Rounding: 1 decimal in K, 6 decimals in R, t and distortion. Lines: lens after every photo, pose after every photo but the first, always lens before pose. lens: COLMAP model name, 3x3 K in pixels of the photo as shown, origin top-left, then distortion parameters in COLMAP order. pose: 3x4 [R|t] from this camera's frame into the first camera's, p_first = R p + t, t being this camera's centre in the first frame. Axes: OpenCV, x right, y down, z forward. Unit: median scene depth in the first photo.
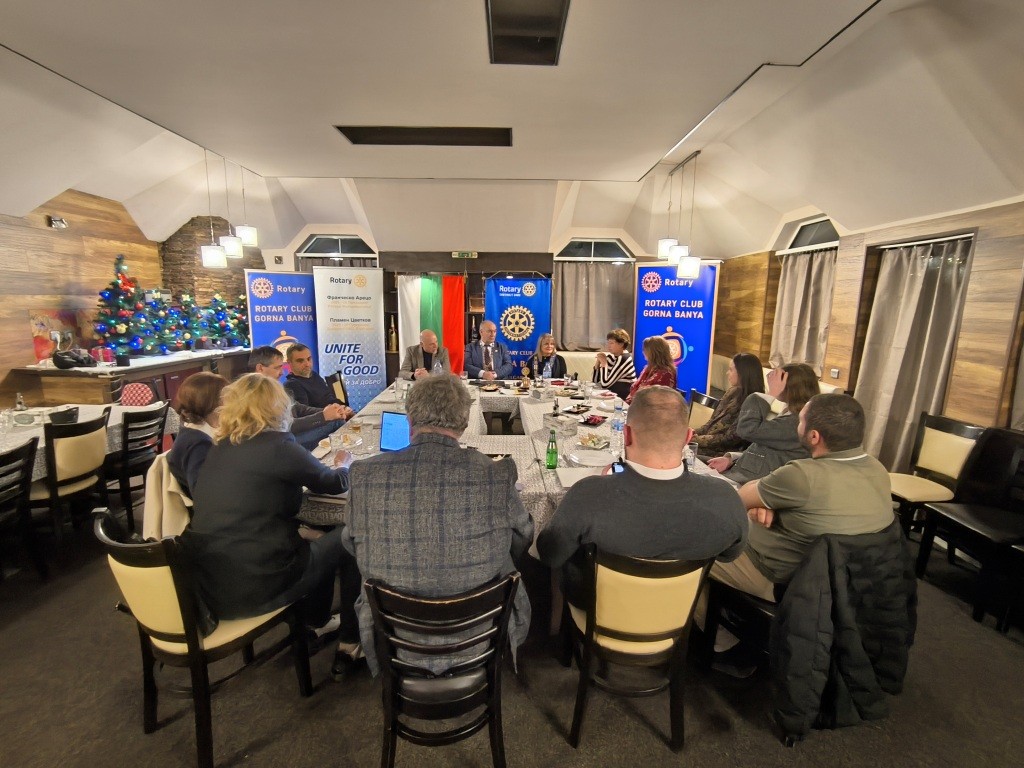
lens RADIAL K [[463.1, 0, 511.2], [0, 463.1, 384.7], [0, 0, 1]] dist [-0.003486, 0.000964]
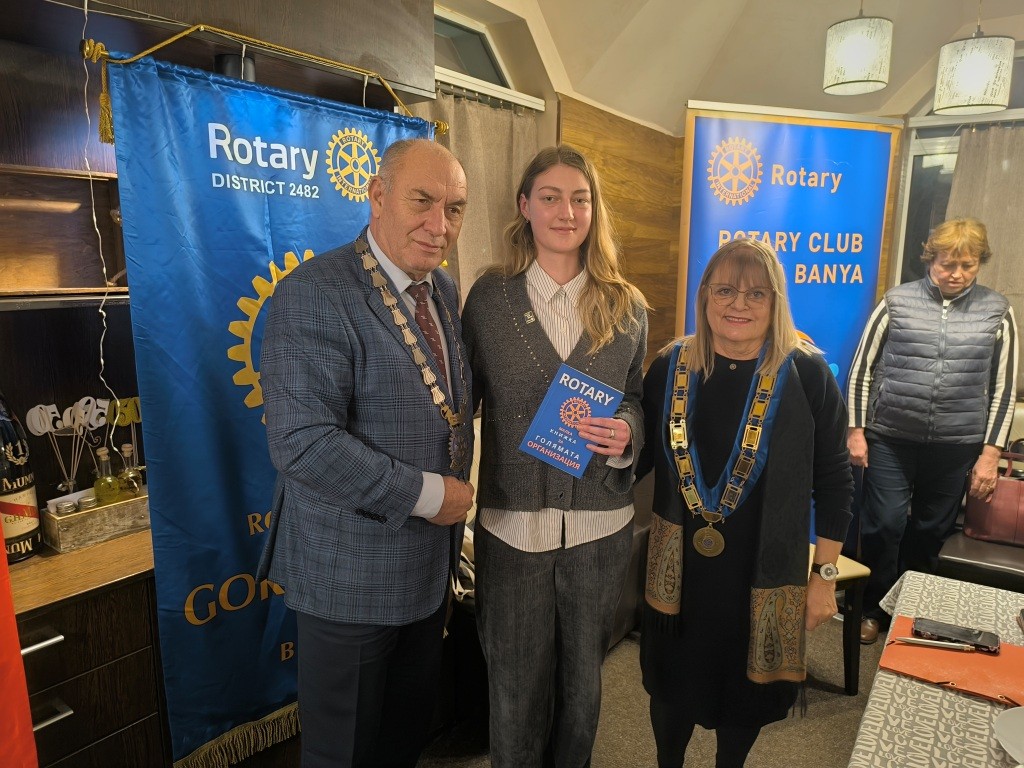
lens RADIAL K [[689.7, 0, 520.5], [0, 689.7, 382.9], [0, 0, 1]] dist [-0.018026, -0.022155]
pose [[0.592812, -0.153647, 0.790548, -0.172021], [0.138167, 0.986481, 0.088119, -0.142644], [-0.793400, 0.056990, 0.606027, 0.841404]]
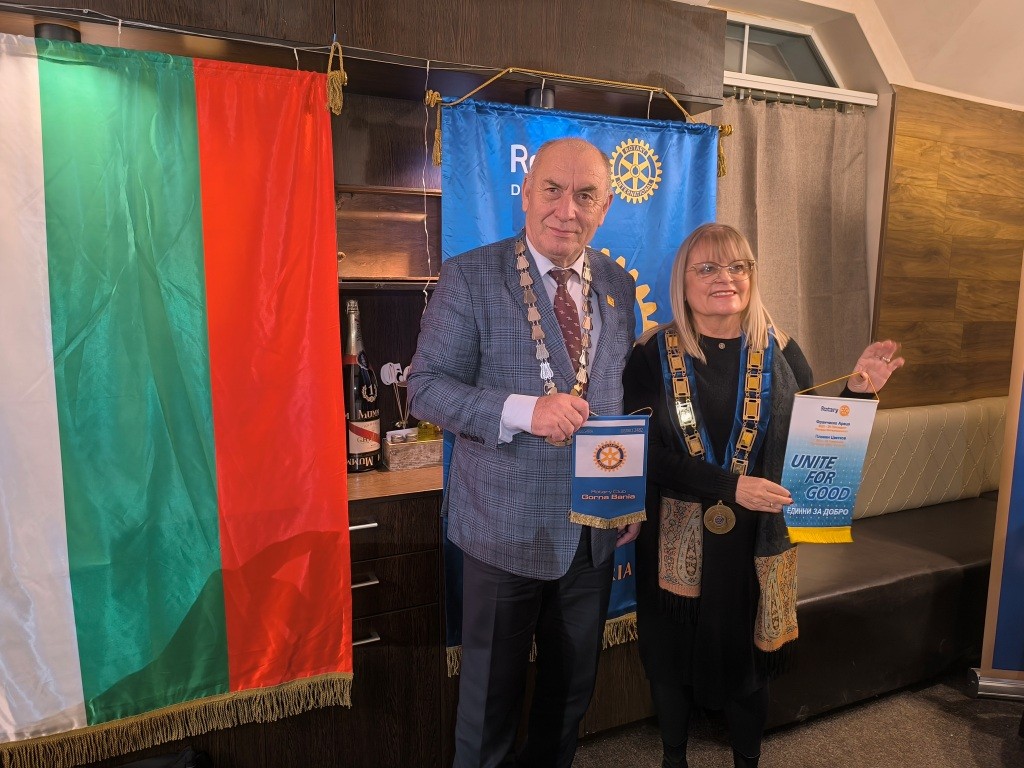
lens RADIAL K [[689.7, 0, 516.5], [0, 689.7, 383.7], [0, 0, 1]] dist [-0.018026, -0.022155]
pose [[0.919238, -0.074447, 0.386598, -0.155652], [0.082298, 0.996601, -0.003771, -0.118433], [-0.385003, 0.035282, 0.922240, 0.787185]]
